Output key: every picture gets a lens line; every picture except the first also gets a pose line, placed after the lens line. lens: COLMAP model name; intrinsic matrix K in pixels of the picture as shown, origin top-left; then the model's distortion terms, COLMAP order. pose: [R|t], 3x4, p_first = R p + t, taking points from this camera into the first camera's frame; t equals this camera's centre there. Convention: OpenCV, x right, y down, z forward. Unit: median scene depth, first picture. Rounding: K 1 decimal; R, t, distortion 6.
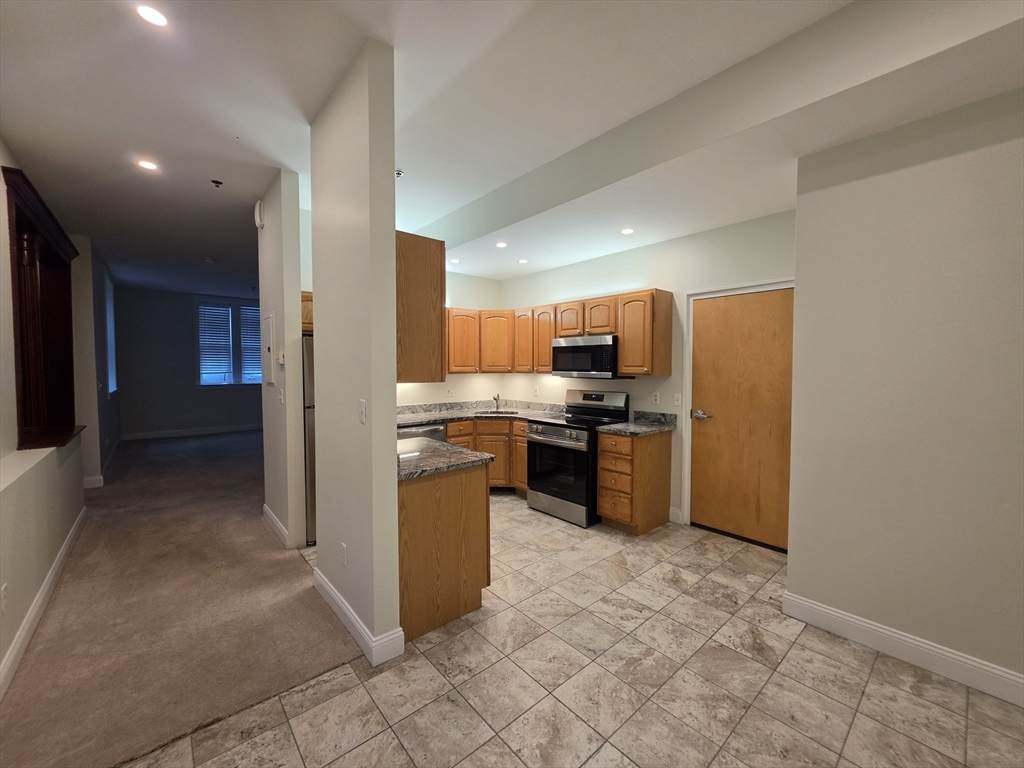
lens RADIAL K [[411.6, 0, 516.3], [0, 411.6, 381.0], [0, 0, 1]] dist [-0.003269, 0.000321]
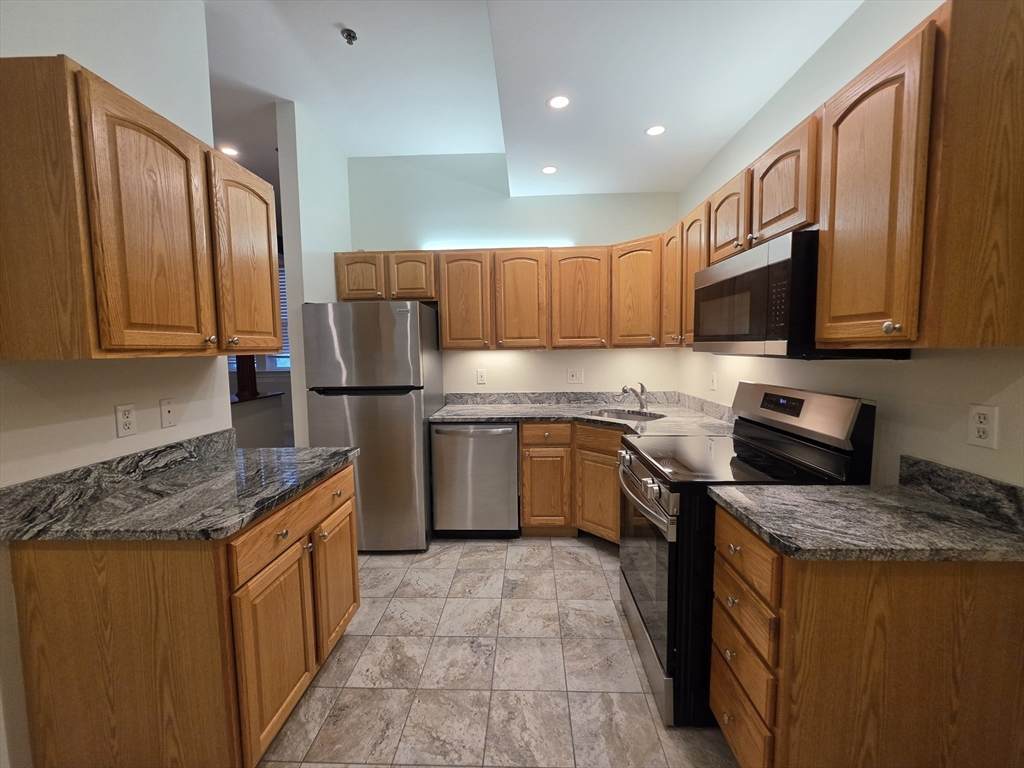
lens RADIAL K [[411.6, 0, 513.1], [0, 411.6, 380.1], [0, 0, 1]] dist [-0.003269, 0.000321]
pose [[0.721619, 0.044323, -0.690870, 0.454743], [-0.010664, 0.998542, 0.052923, -0.003781], [0.692208, -0.030823, 0.721039, 0.865644]]
